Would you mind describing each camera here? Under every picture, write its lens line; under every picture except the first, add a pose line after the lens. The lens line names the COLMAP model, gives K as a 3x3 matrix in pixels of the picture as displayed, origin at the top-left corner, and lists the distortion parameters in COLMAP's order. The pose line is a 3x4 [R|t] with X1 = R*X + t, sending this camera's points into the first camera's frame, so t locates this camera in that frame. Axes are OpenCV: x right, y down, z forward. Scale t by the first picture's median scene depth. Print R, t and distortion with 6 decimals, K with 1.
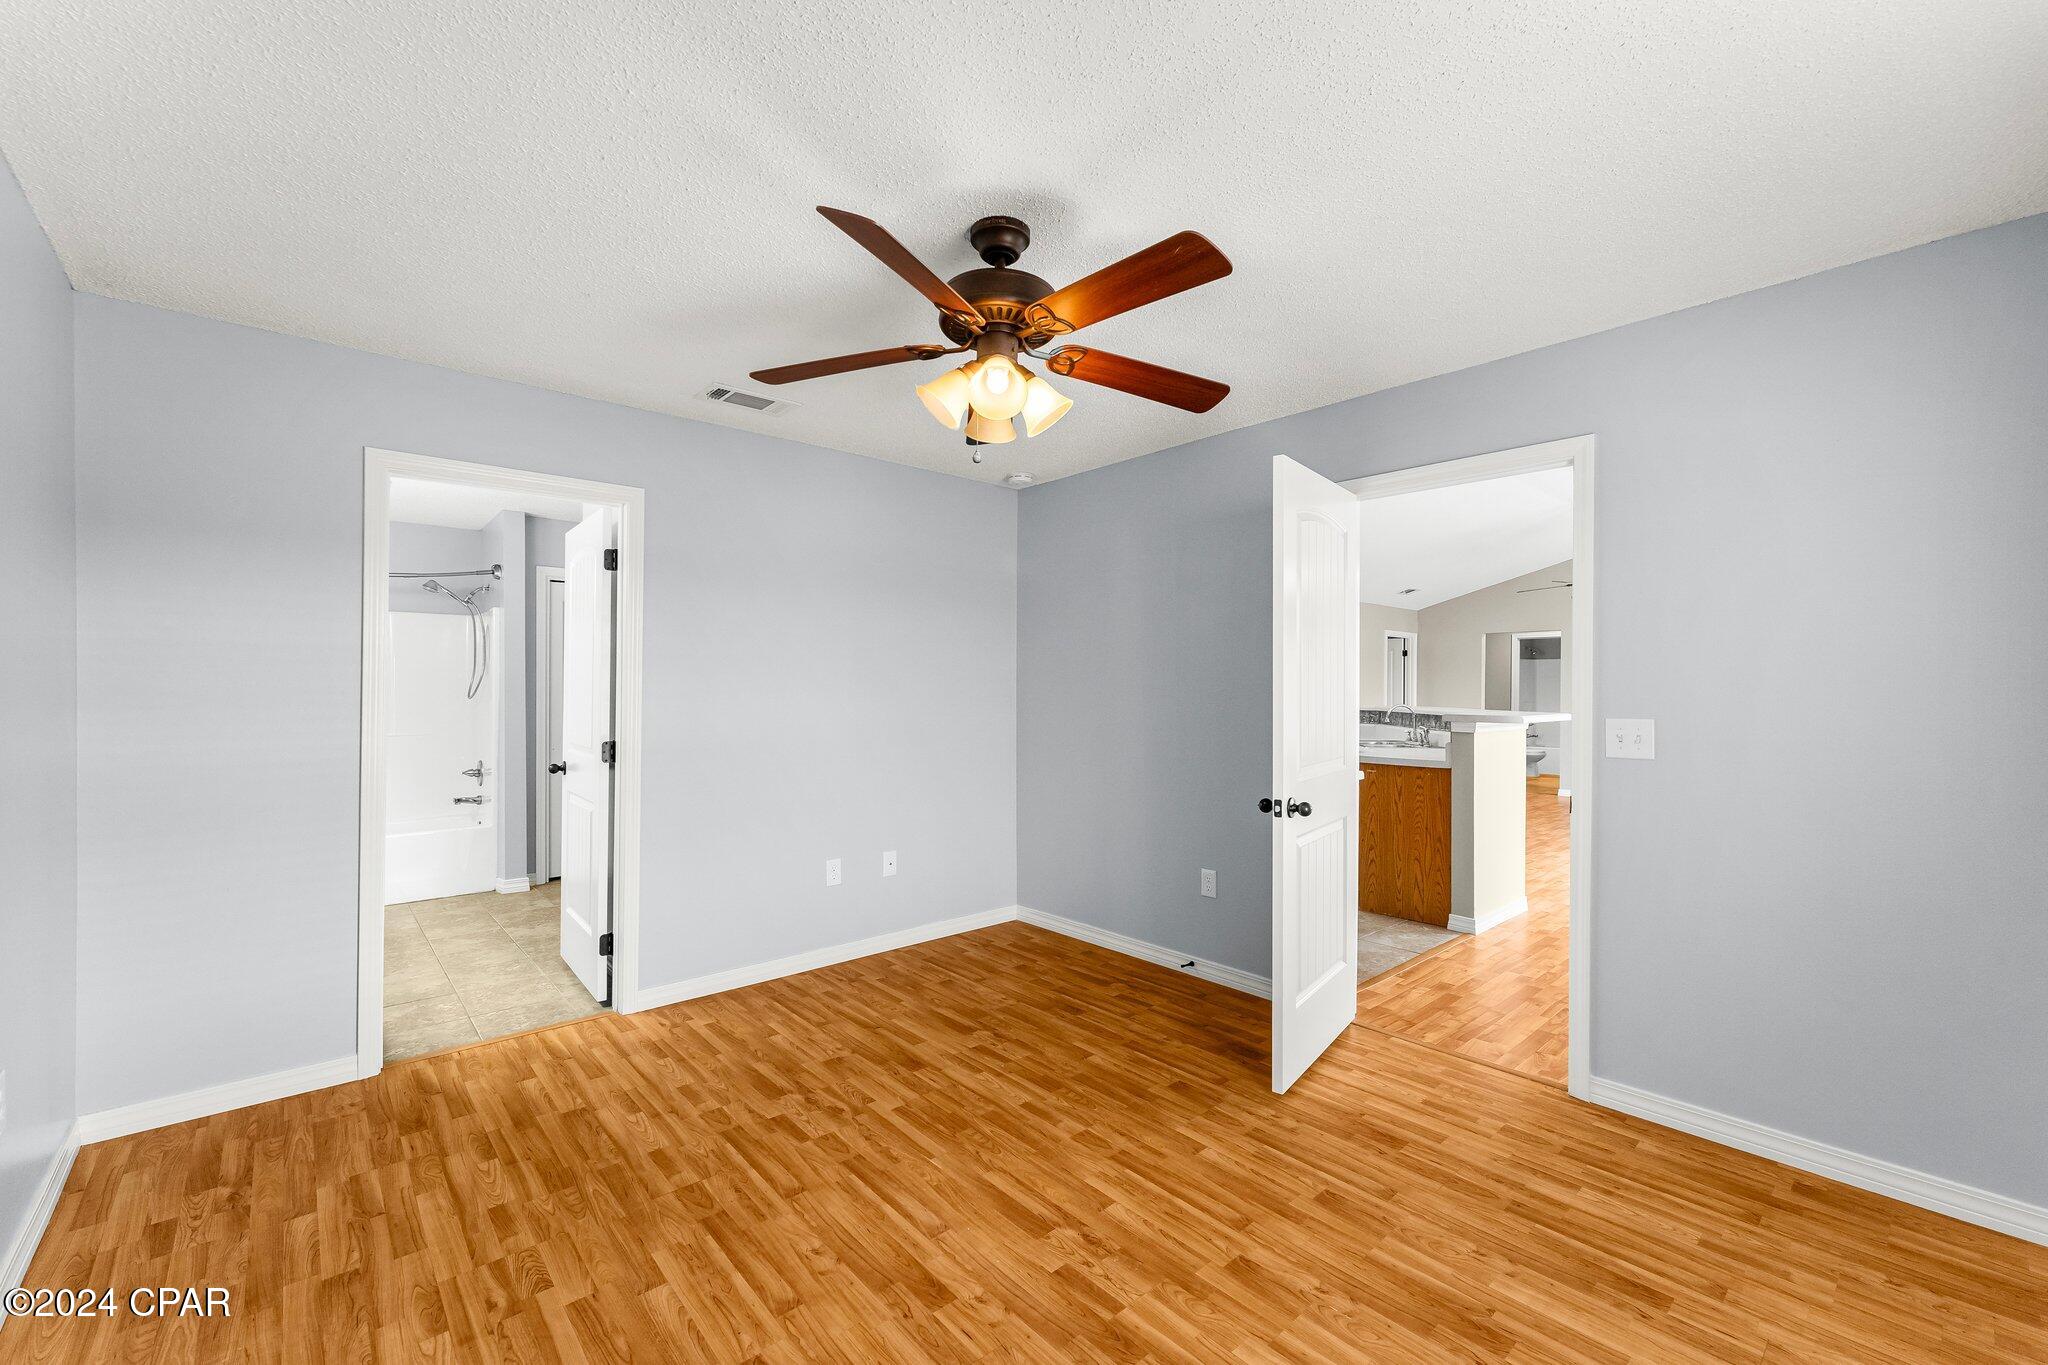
lens RADIAL K [[853.4, 0, 1021.7], [0, 853.4, 688.7], [0, 0, 1]] dist [0.004128, 0.000033]
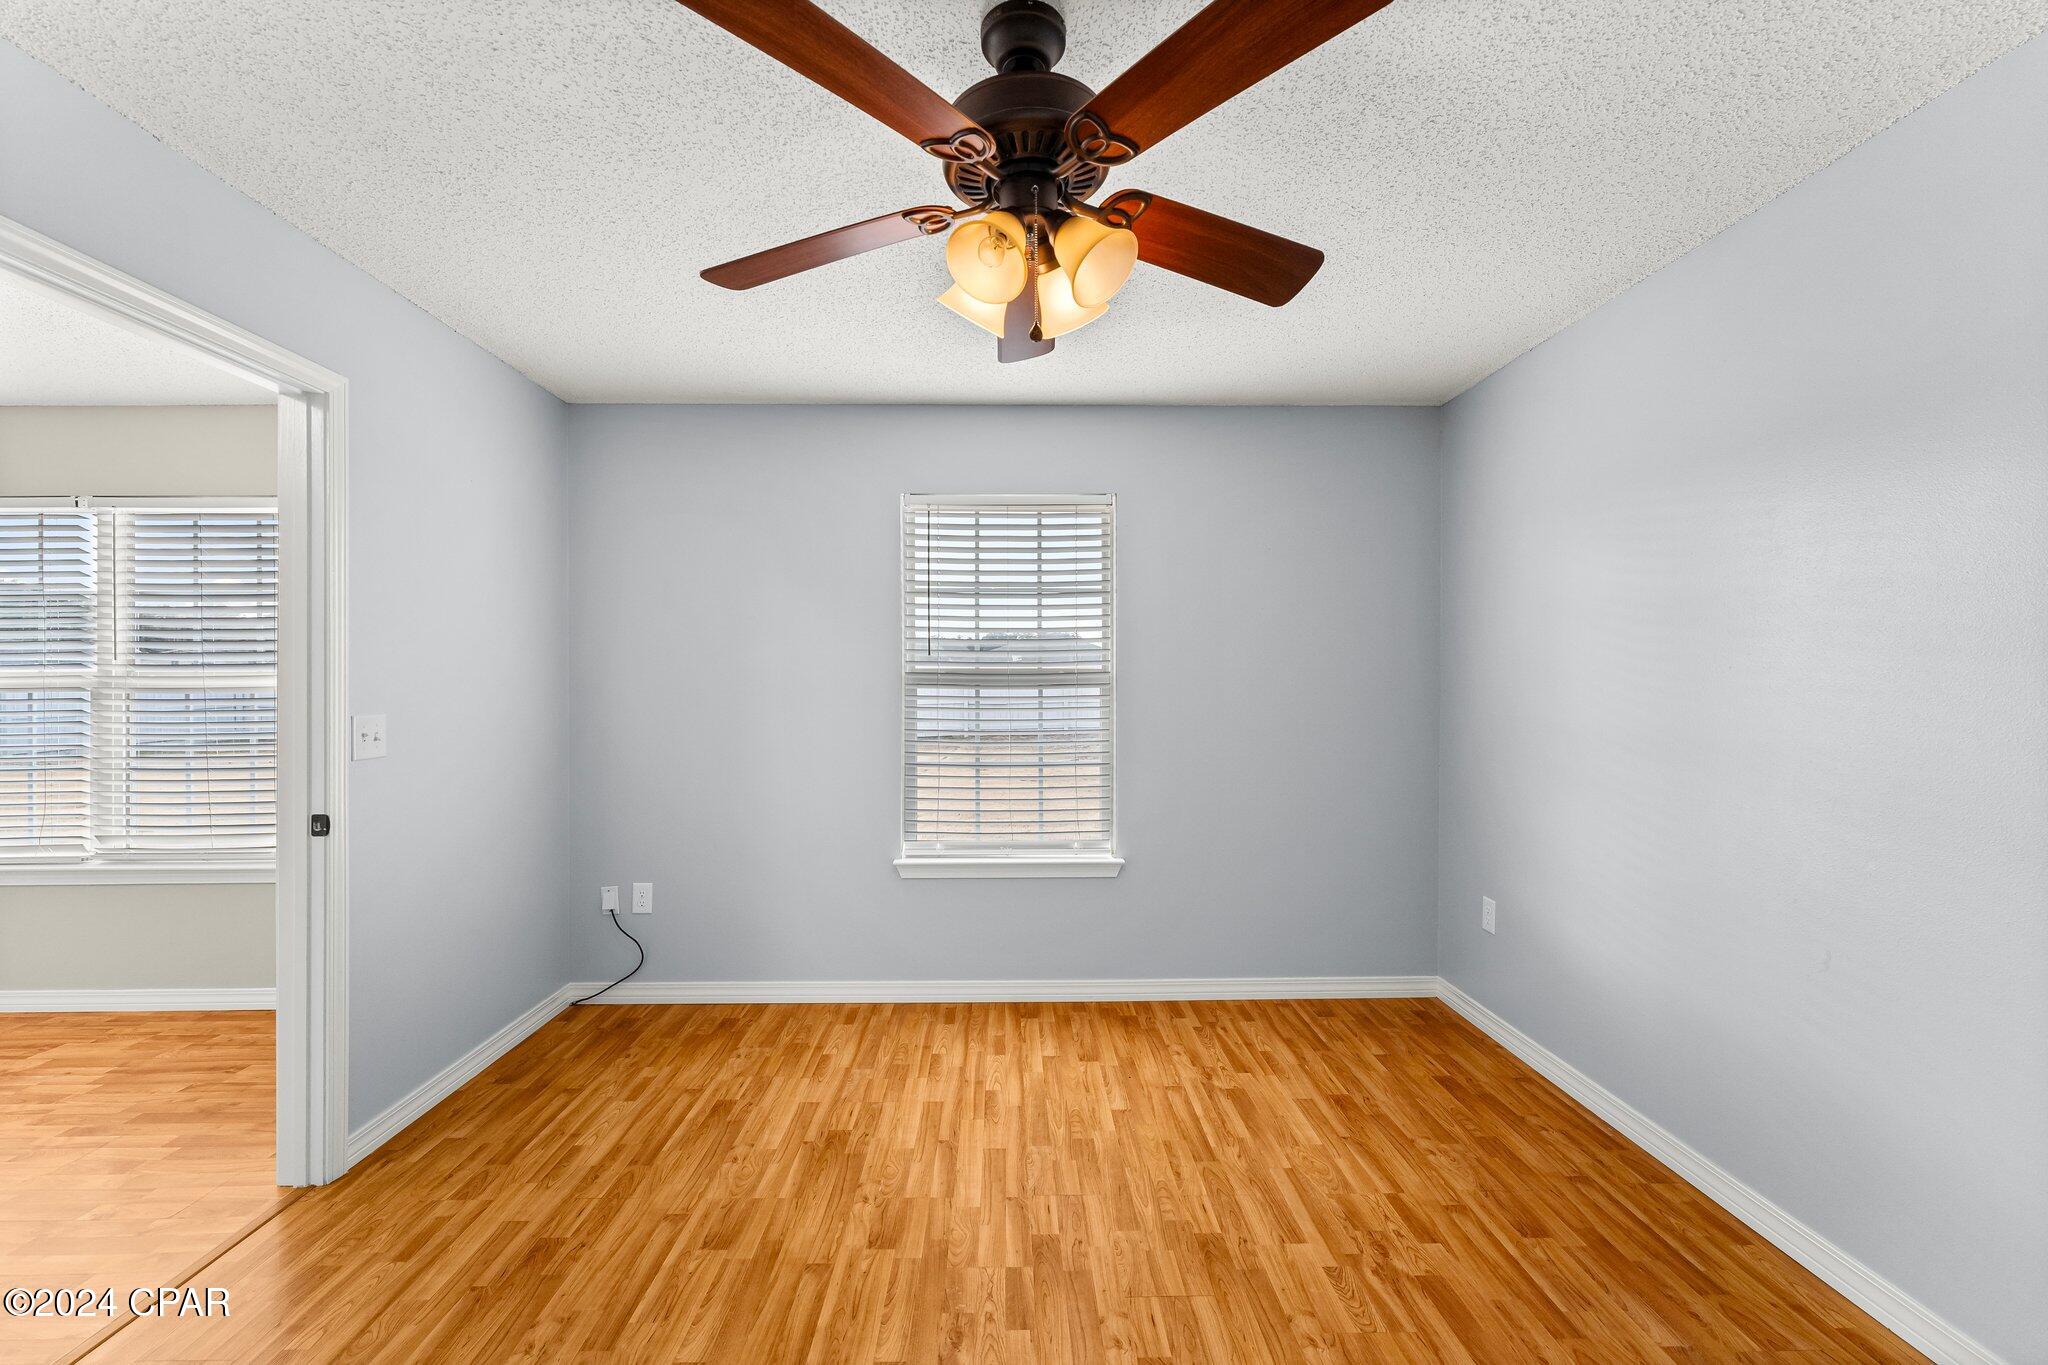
lens RADIAL K [[853.4, 0, 1025.1], [0, 853.4, 679.8], [0, 0, 1]] dist [0.004128, 0.000033]
pose [[-0.774428, 0.003060, 0.632654, -0.529120], [-0.001429, 0.999977, -0.006587, 0.007637], [-0.632660, -0.006005, -0.774406, 1.696198]]
